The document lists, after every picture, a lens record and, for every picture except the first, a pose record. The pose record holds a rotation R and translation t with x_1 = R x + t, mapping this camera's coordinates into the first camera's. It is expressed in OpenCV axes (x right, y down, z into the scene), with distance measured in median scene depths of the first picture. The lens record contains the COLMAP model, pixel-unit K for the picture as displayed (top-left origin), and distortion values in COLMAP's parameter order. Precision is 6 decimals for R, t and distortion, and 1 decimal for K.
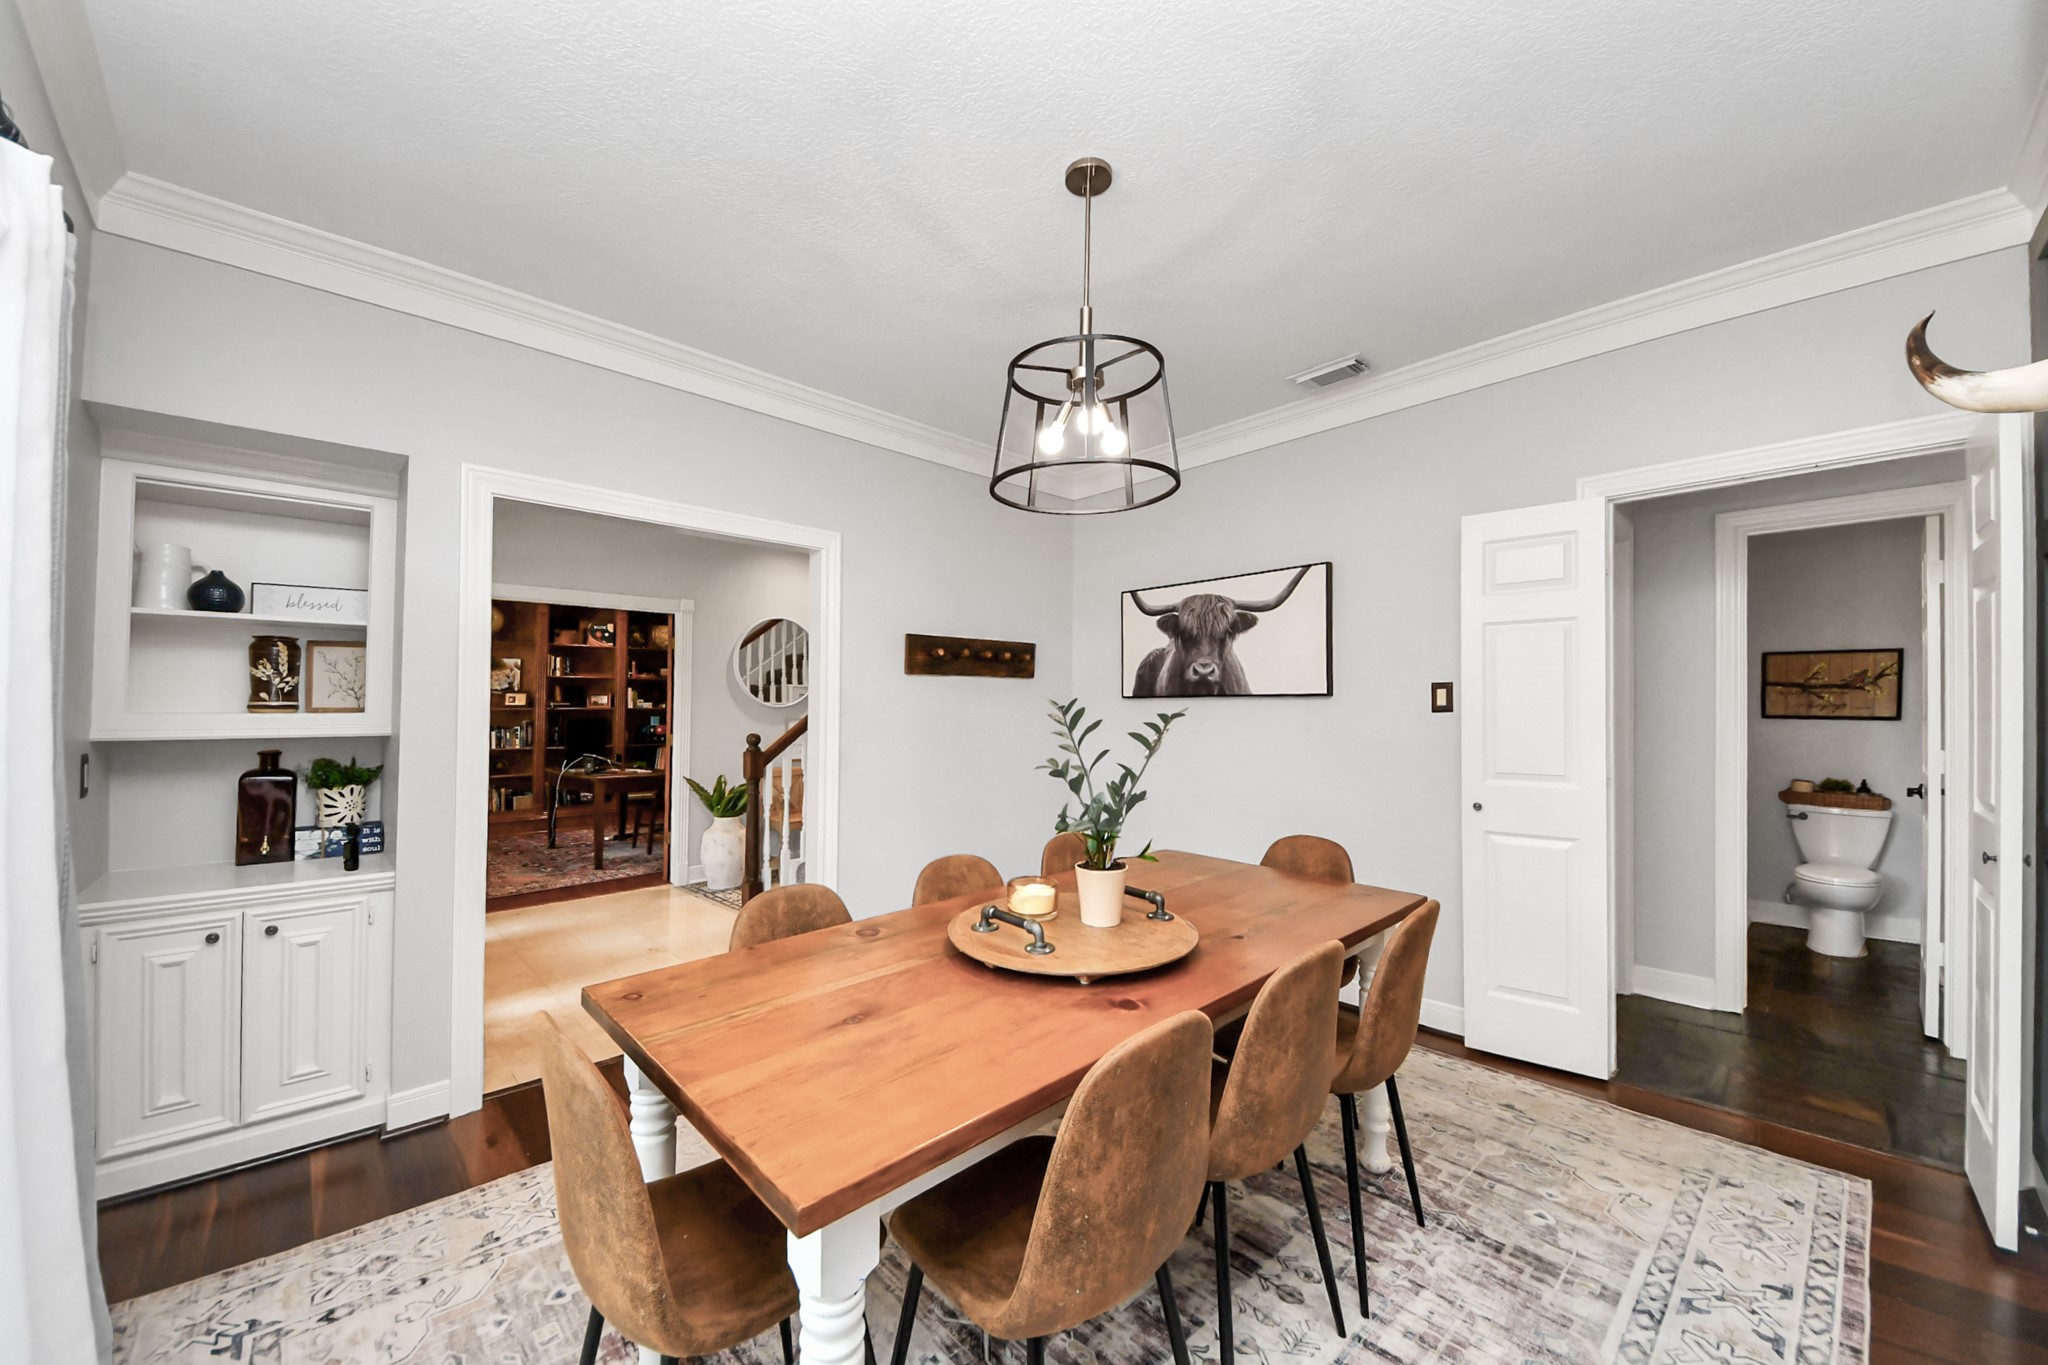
lens RADIAL K [[755.8, 0, 1024.0], [0, 755.8, 682.5], [0, 0, 1]] dist [-0.051046, 0.000070]
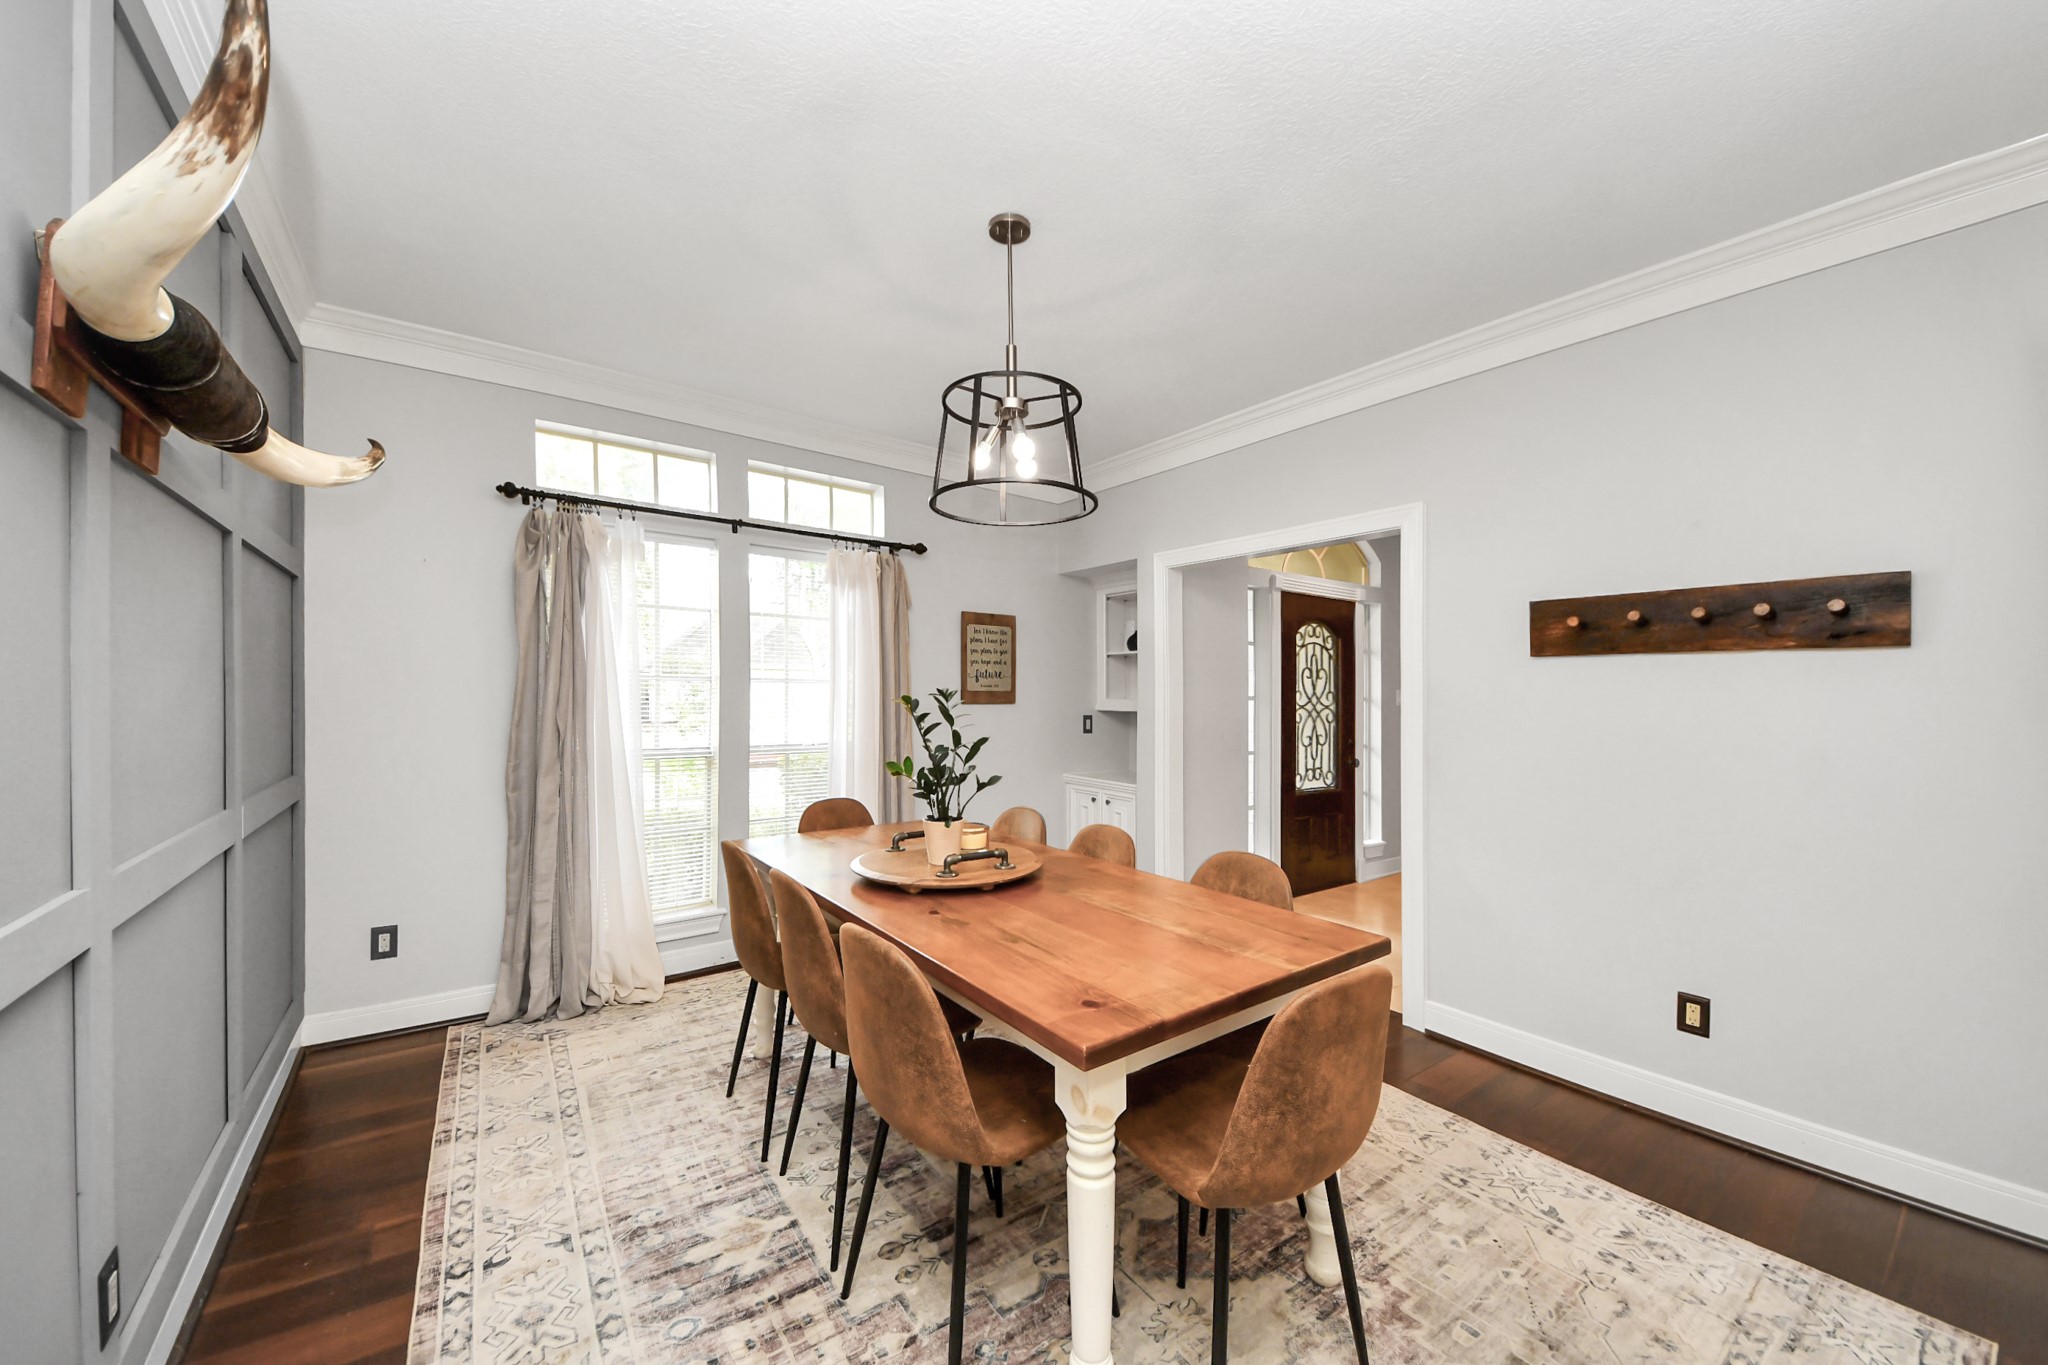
lens RADIAL K [[744.7, 0, 1024.0], [0, 744.7, 682.5], [0, 0, 1]] dist [0.000882, 0.000040]
pose [[-0.120863, -0.002214, -0.992667, 1.196681], [0.024997, 0.999674, -0.005273, 0.009216], [0.992354, -0.025452, -0.120768, 1.115410]]
